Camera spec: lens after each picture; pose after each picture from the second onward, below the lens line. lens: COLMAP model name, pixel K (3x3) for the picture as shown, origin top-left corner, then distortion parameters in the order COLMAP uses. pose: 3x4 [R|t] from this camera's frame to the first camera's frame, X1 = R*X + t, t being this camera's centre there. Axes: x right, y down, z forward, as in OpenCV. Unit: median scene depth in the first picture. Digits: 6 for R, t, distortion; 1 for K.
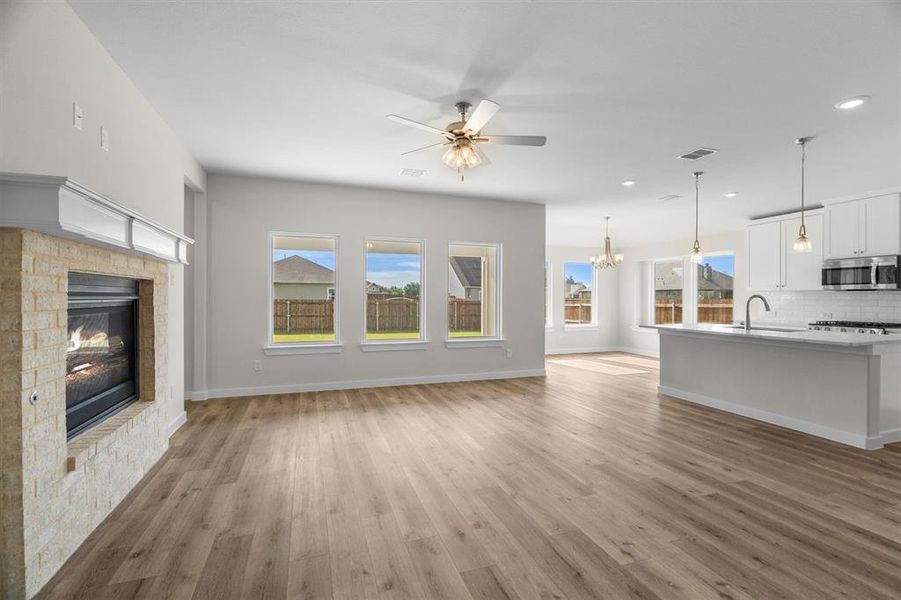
lens RADIAL K [[412.1, 0, 453.5], [0, 412.1, 301.2], [0, 0, 1]] dist [-0.001637, 0.000454]
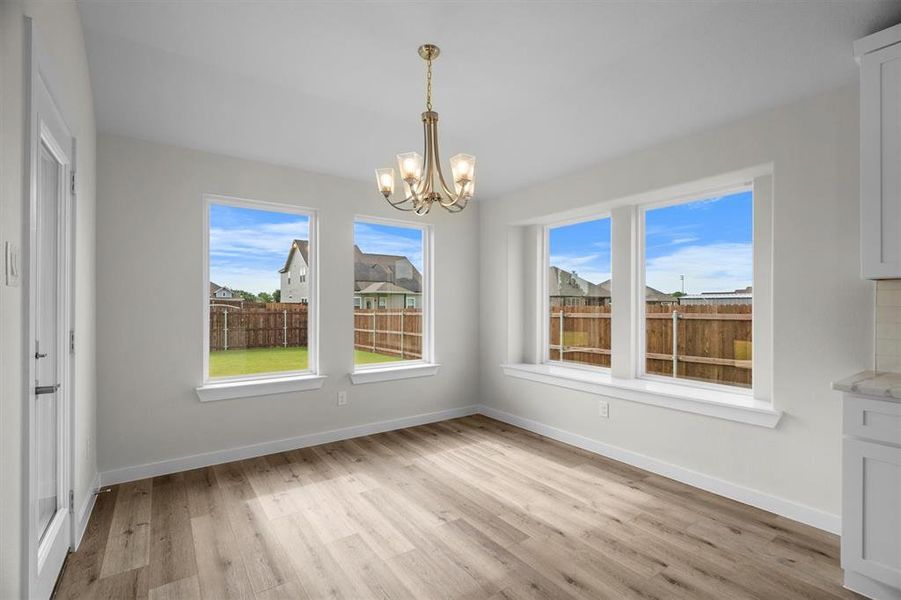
lens RADIAL K [[412.1, 0, 453.5], [0, 412.1, 301.2], [0, 0, 1]] dist [-0.001637, 0.000454]
pose [[0.957569, 0.006865, 0.288124, 0.309461], [-0.001626, 0.999829, -0.018419, -0.007204], [-0.288201, 0.017169, 0.957416, 0.718882]]
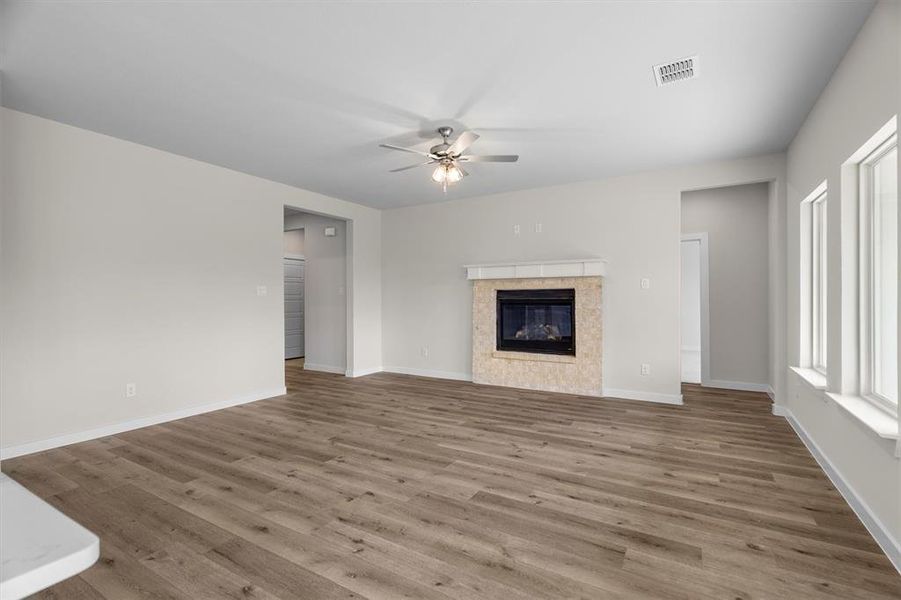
lens RADIAL K [[412.1, 0, 453.5], [0, 412.1, 301.2], [0, 0, 1]] dist [-0.001637, 0.000454]
pose [[-0.763312, 0.001197, -0.646028, 0.768180], [-0.003955, 0.999971, 0.006525, -0.009712], [0.646017, 0.007535, -0.763285, 1.948578]]
